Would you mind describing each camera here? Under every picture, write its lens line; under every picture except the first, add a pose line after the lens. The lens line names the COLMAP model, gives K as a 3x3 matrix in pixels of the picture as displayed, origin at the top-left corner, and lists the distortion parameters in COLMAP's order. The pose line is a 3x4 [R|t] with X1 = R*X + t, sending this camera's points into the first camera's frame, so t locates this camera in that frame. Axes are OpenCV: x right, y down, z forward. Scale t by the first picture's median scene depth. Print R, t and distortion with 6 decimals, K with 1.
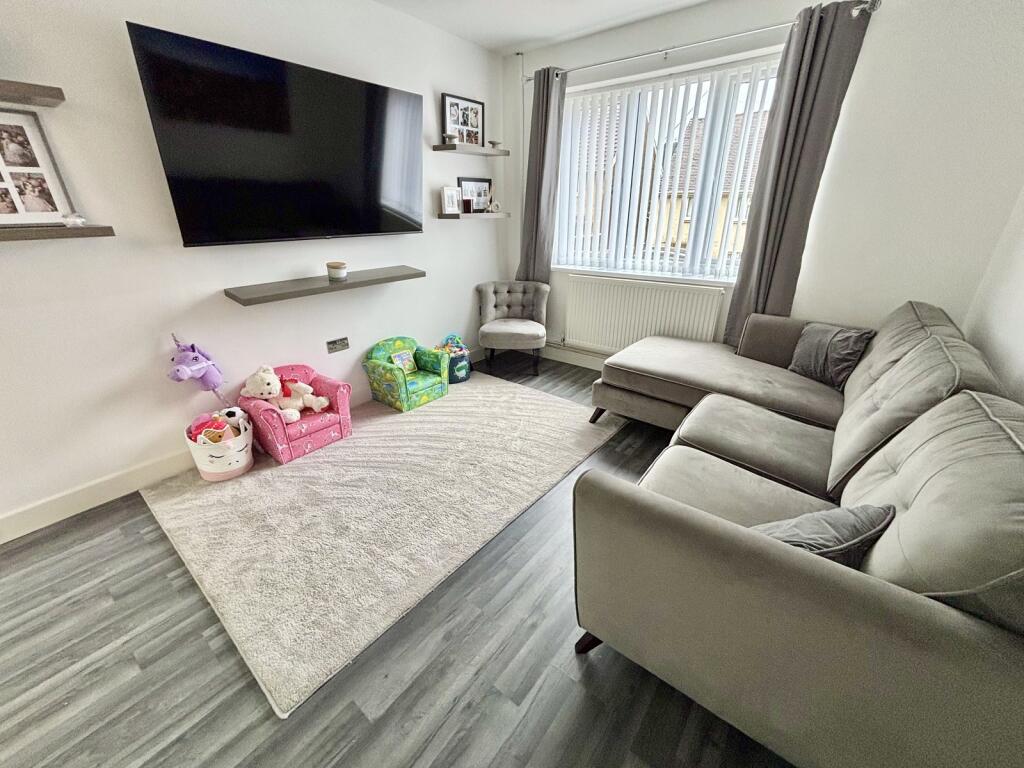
lens RADIAL K [[414.1, 0, 512.0], [0, 414.1, 384.0], [0, 0, 1]] dist [0.001137, -0.000061]
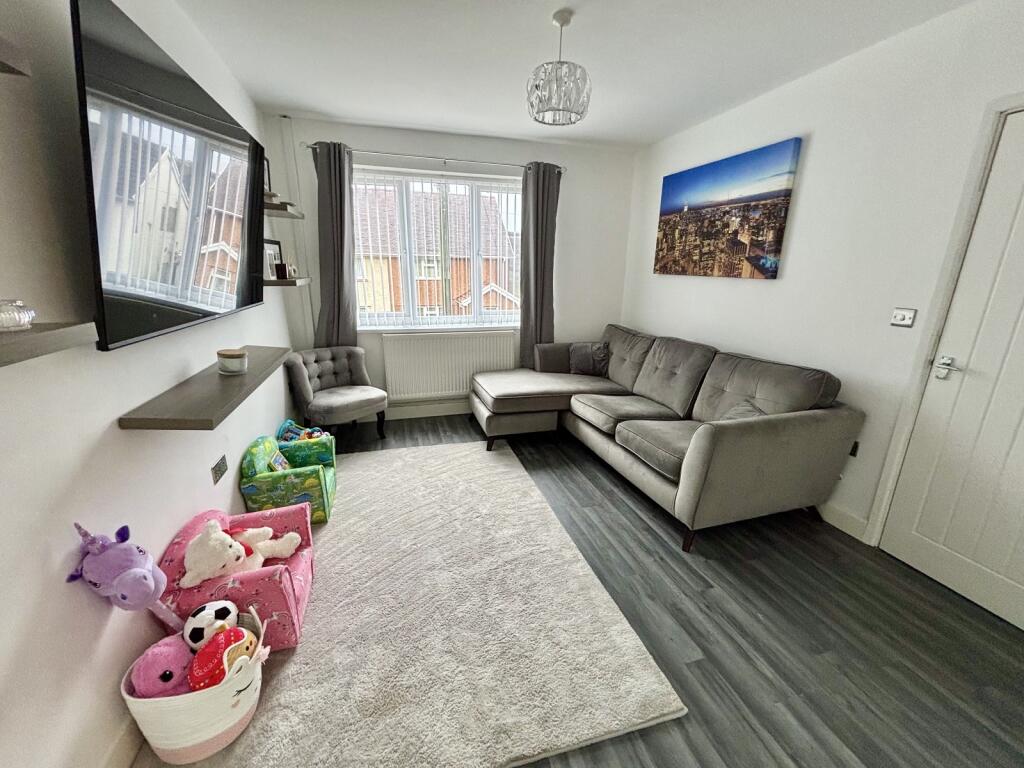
lens RADIAL K [[414.1, 0, 512.0], [0, 414.1, 384.0], [0, 0, 1]] dist [0.001137, -0.000061]
pose [[0.572007, -0.204549, 0.794335, -0.662683], [0.298391, 0.953947, 0.030776, -0.105199], [-0.764049, 0.219418, 0.606700, 0.198941]]
